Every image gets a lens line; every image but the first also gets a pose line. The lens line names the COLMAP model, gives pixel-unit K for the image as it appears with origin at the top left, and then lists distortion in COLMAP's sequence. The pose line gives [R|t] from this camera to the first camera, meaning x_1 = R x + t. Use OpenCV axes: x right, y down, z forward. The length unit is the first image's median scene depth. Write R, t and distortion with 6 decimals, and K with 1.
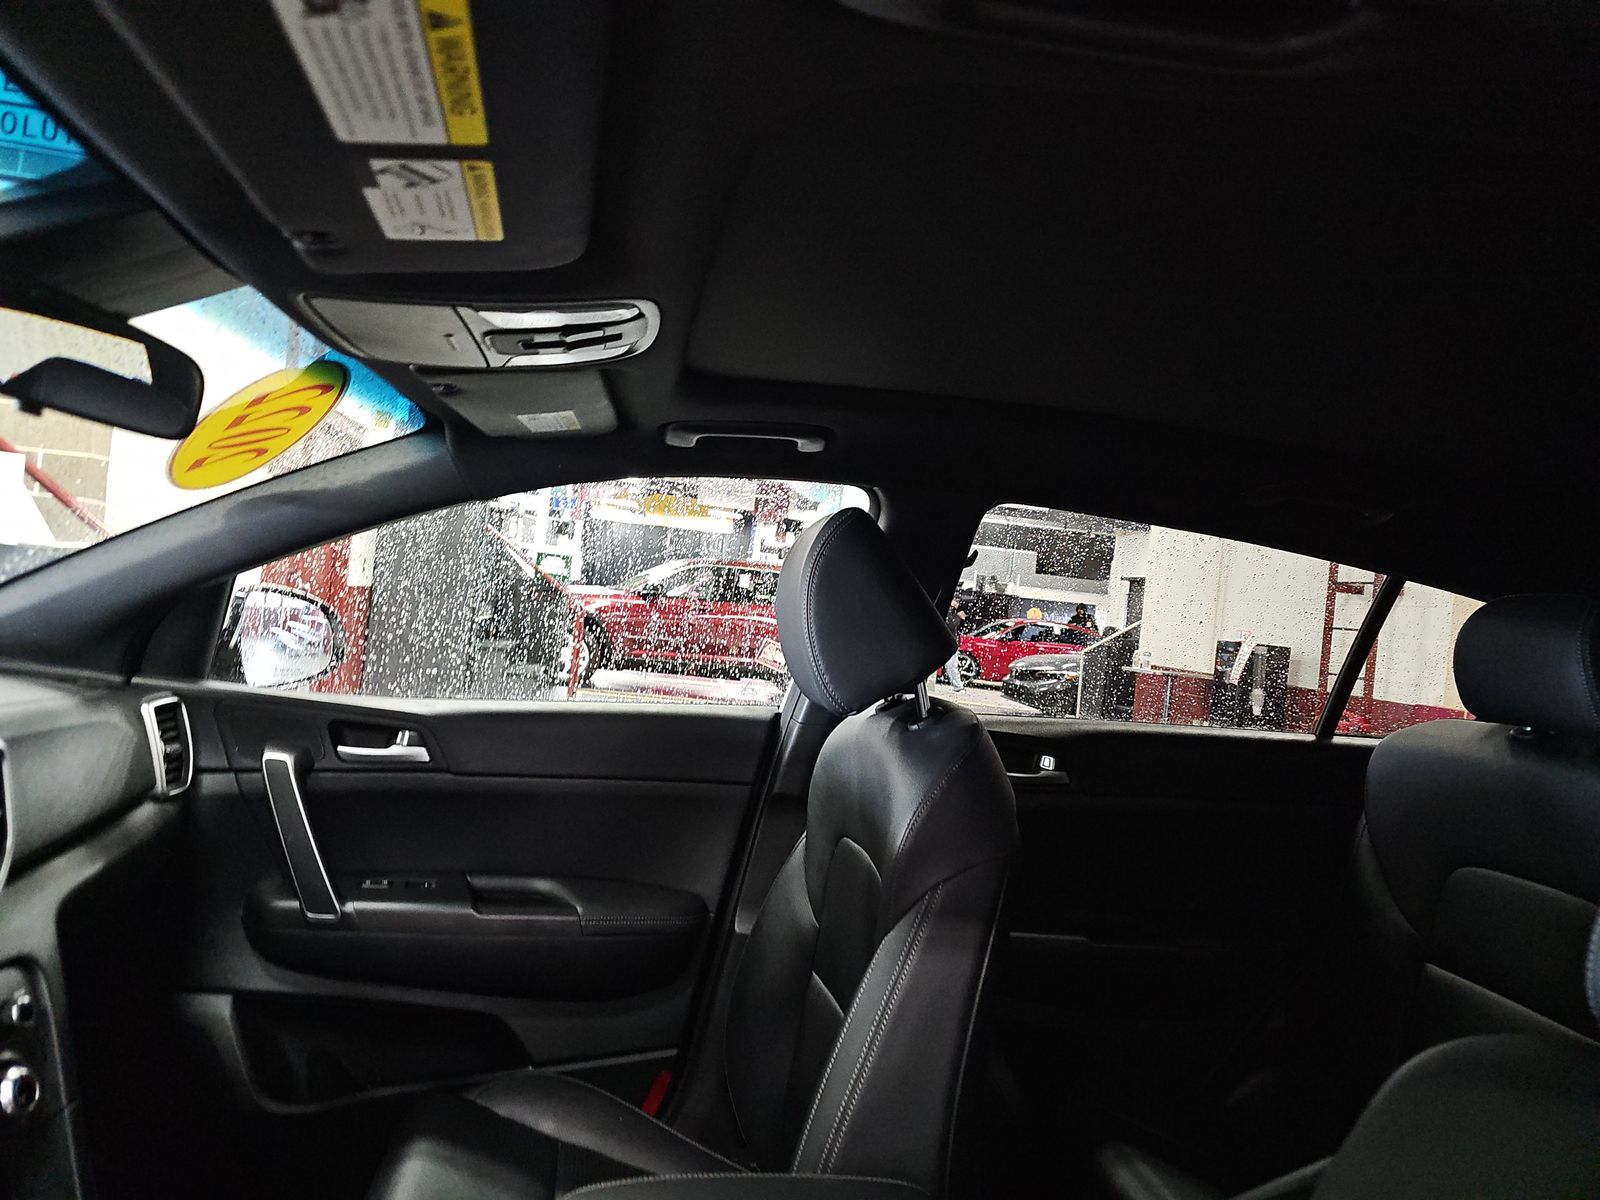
lens RADIAL K [[1085.4, 0, 799.5], [0, 1085.4, 587.8], [0, 0, 1]] dist [0.046483, -0.026678]
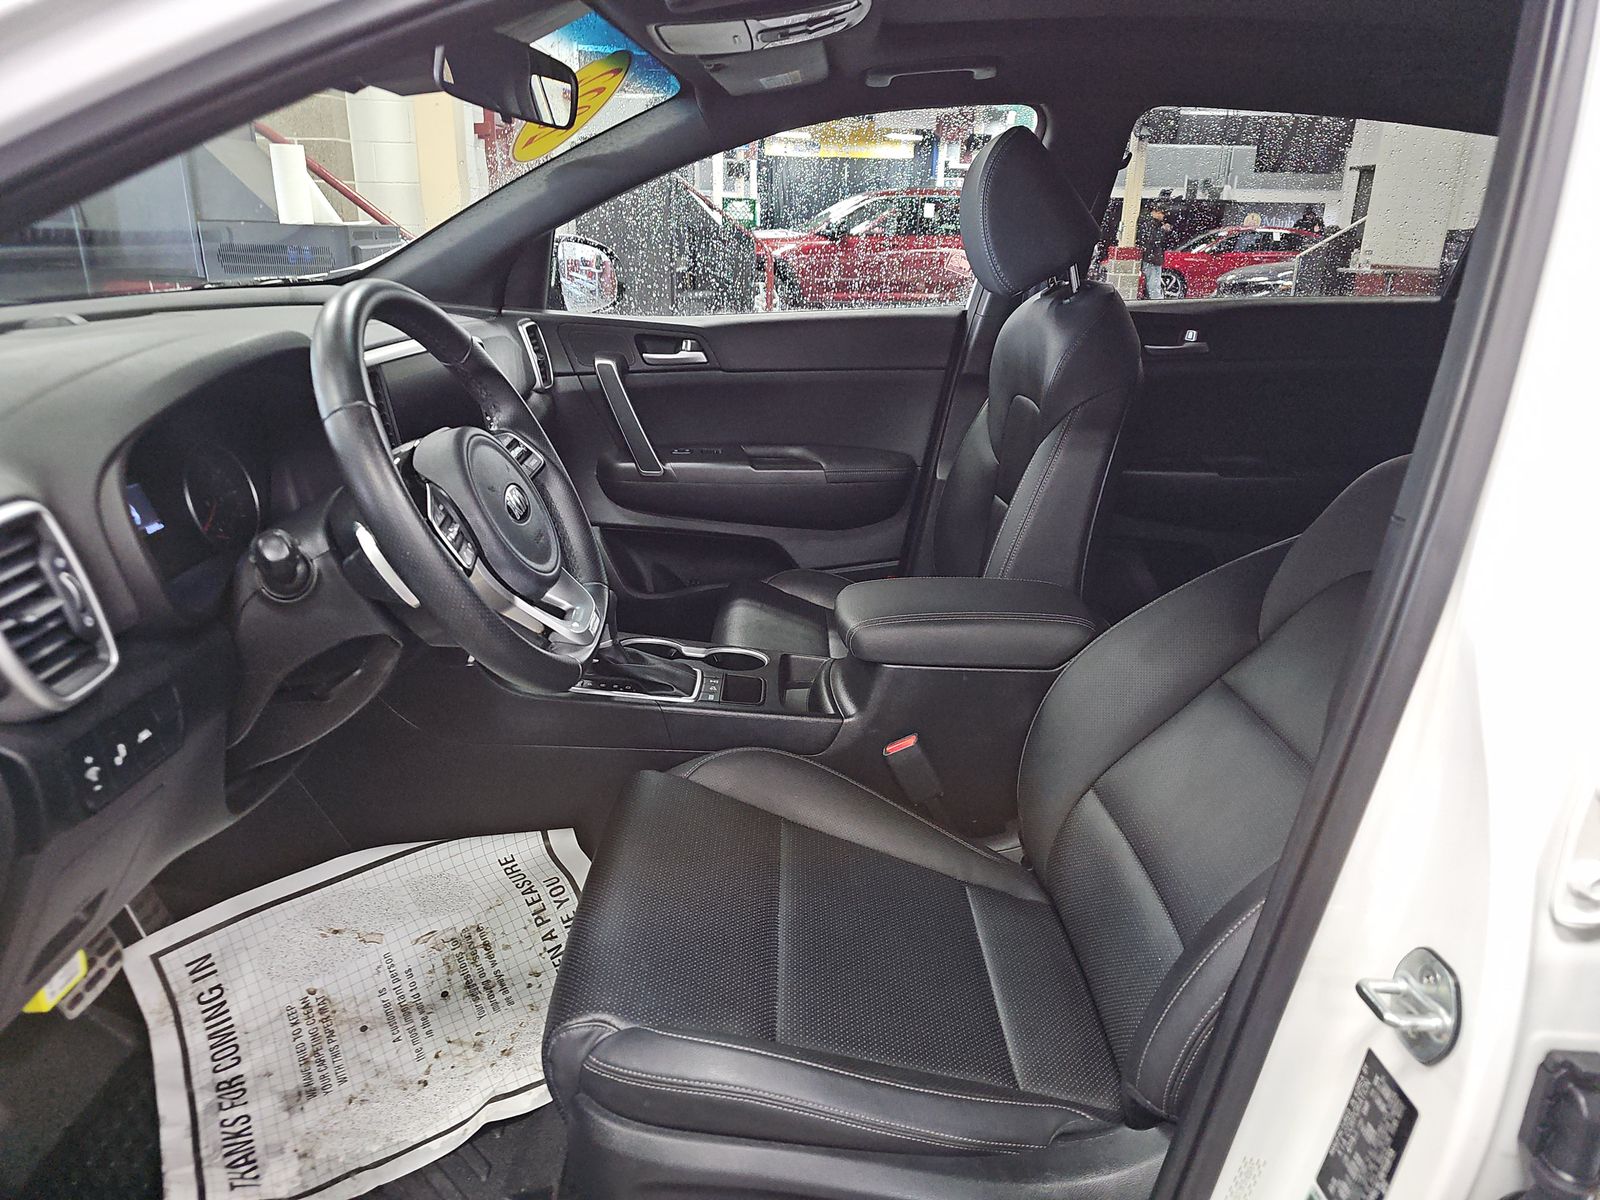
lens RADIAL K [[1085.4, 0, 801.2], [0, 1085.4, 597.9], [0, 0, 1]] dist [0.046483, -0.026678]
pose [[0.983740, -0.024327, -0.177941, 0.011515], [0.080769, 0.944862, 0.317351, 0.015755], [0.160409, -0.326563, 0.931464, -0.339100]]
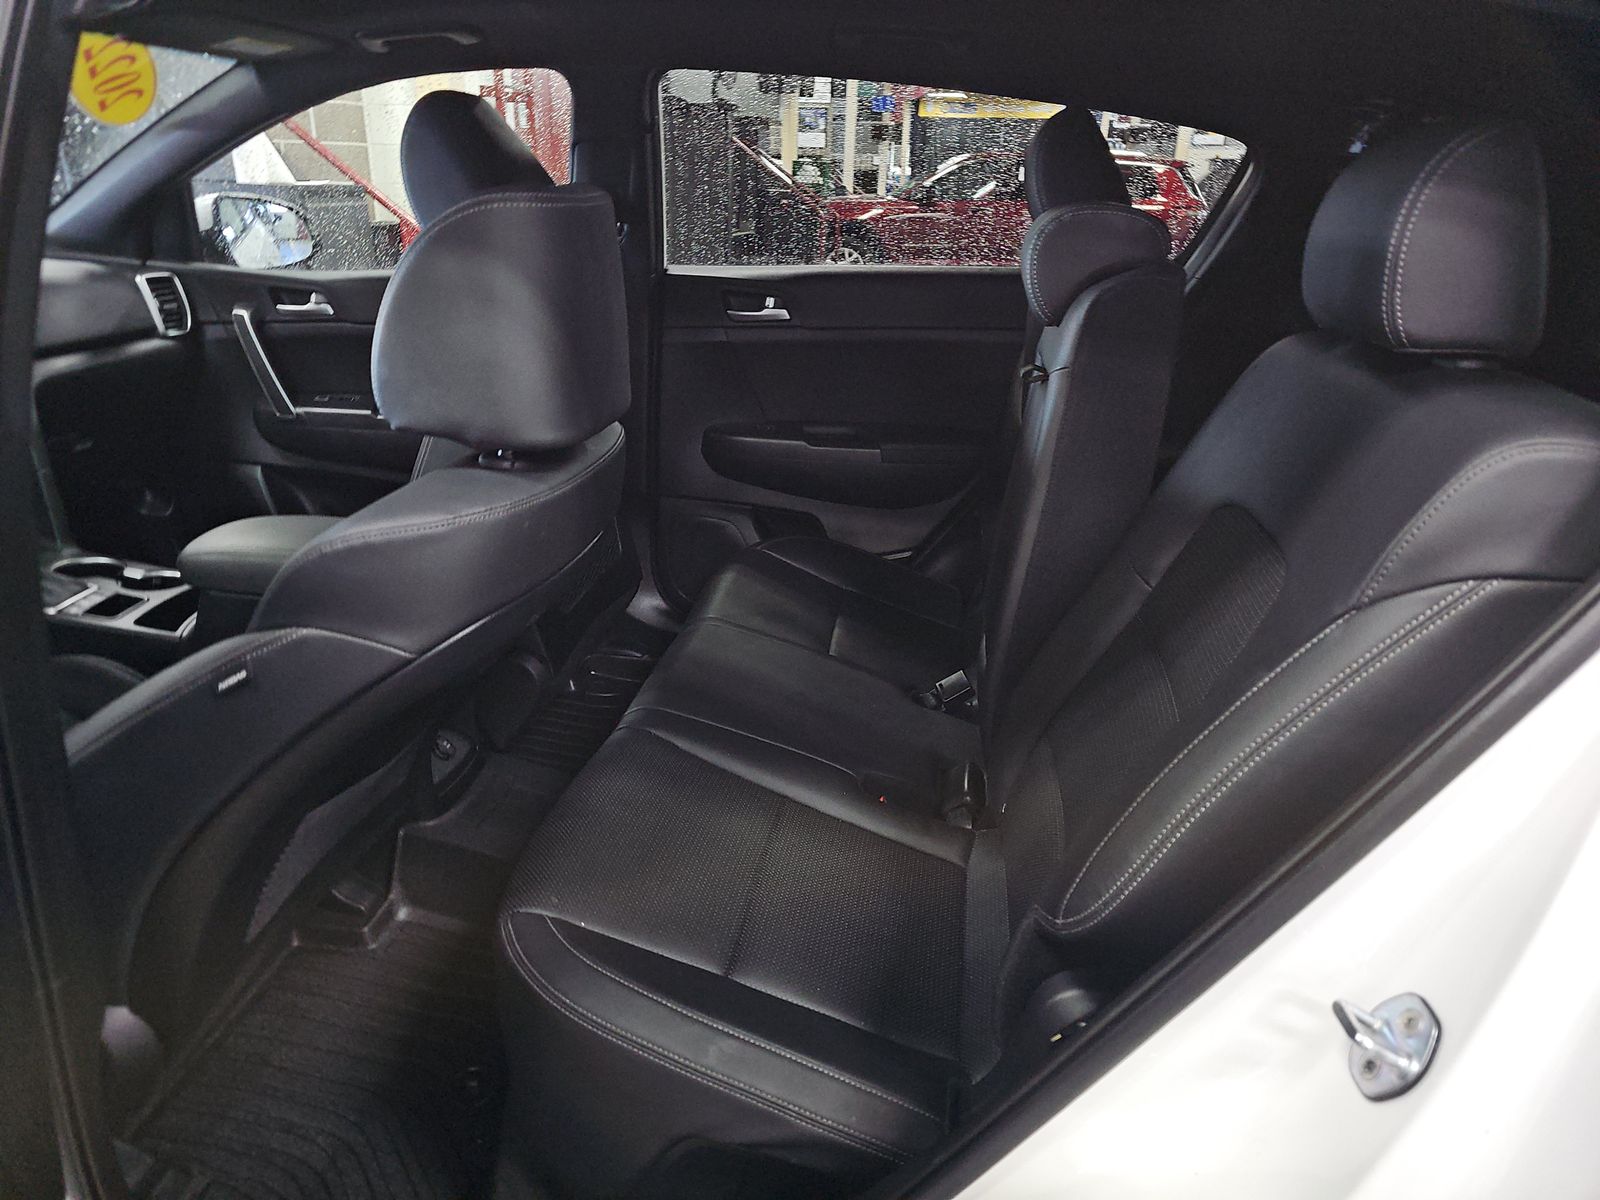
lens RADIAL K [[1085.4, 0, 797.3], [0, 1085.4, 603.5], [0, 0, 1]] dist [0.046483, -0.026678]
pose [[0.930446, 0.055500, -0.362201, 0.779615], [0.076892, 0.936883, 0.341085, 0.068994], [0.358270, -0.345211, 0.867451, -0.175318]]
